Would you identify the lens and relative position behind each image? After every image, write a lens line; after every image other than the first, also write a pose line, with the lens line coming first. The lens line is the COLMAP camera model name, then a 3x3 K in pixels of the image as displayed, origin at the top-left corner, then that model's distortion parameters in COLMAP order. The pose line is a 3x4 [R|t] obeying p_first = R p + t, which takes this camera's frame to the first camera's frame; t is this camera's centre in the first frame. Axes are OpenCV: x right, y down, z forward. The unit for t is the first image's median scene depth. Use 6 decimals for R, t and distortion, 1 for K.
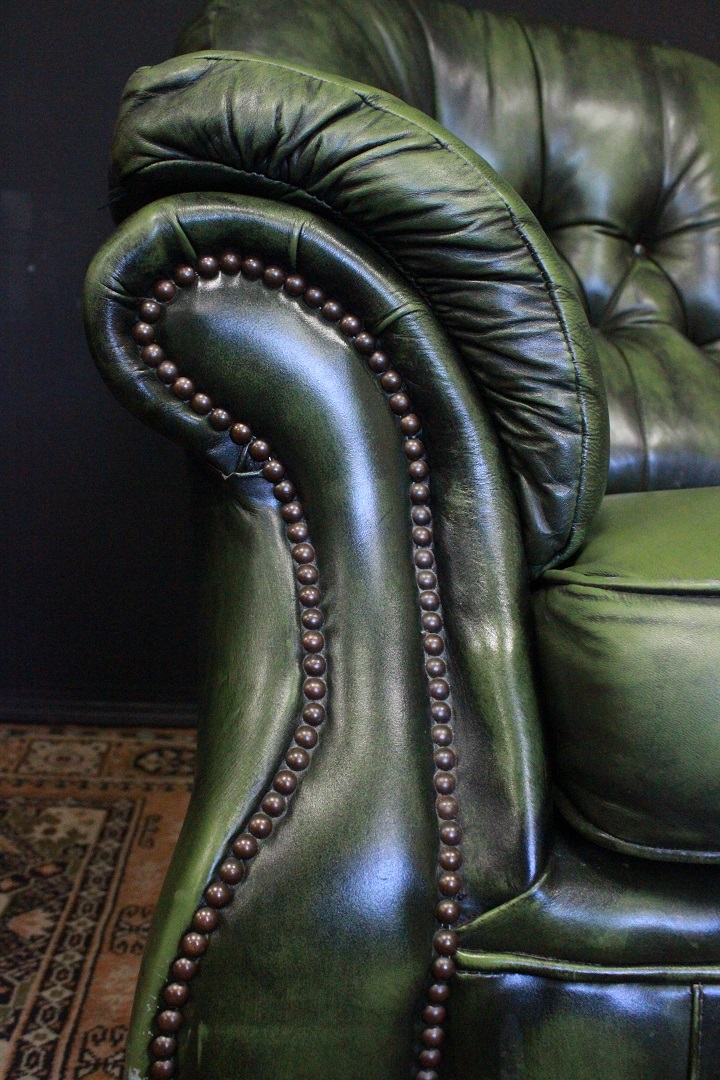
lens RADIAL K [[931.8, 0, 360.0], [0, 931.8, 540.0], [0, 0, 1]] dist [-0.086787, 0.000005]
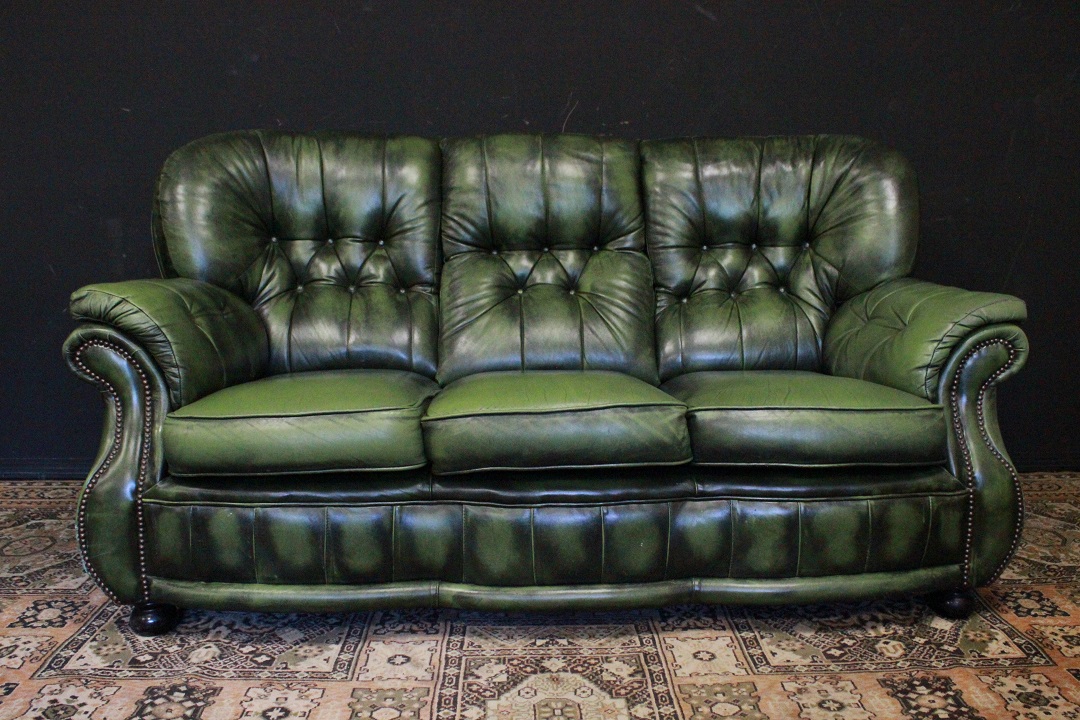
lens RADIAL K [[931.8, 0, 540.0], [0, 931.8, 360.0], [0, 0, 1]] dist [-0.086787, 0.000005]
pose [[0.995797, -0.047430, -0.078354, 2.192945], [0.049808, 0.998347, 0.028673, -0.237498], [0.076864, -0.032455, 0.996513, -2.978738]]
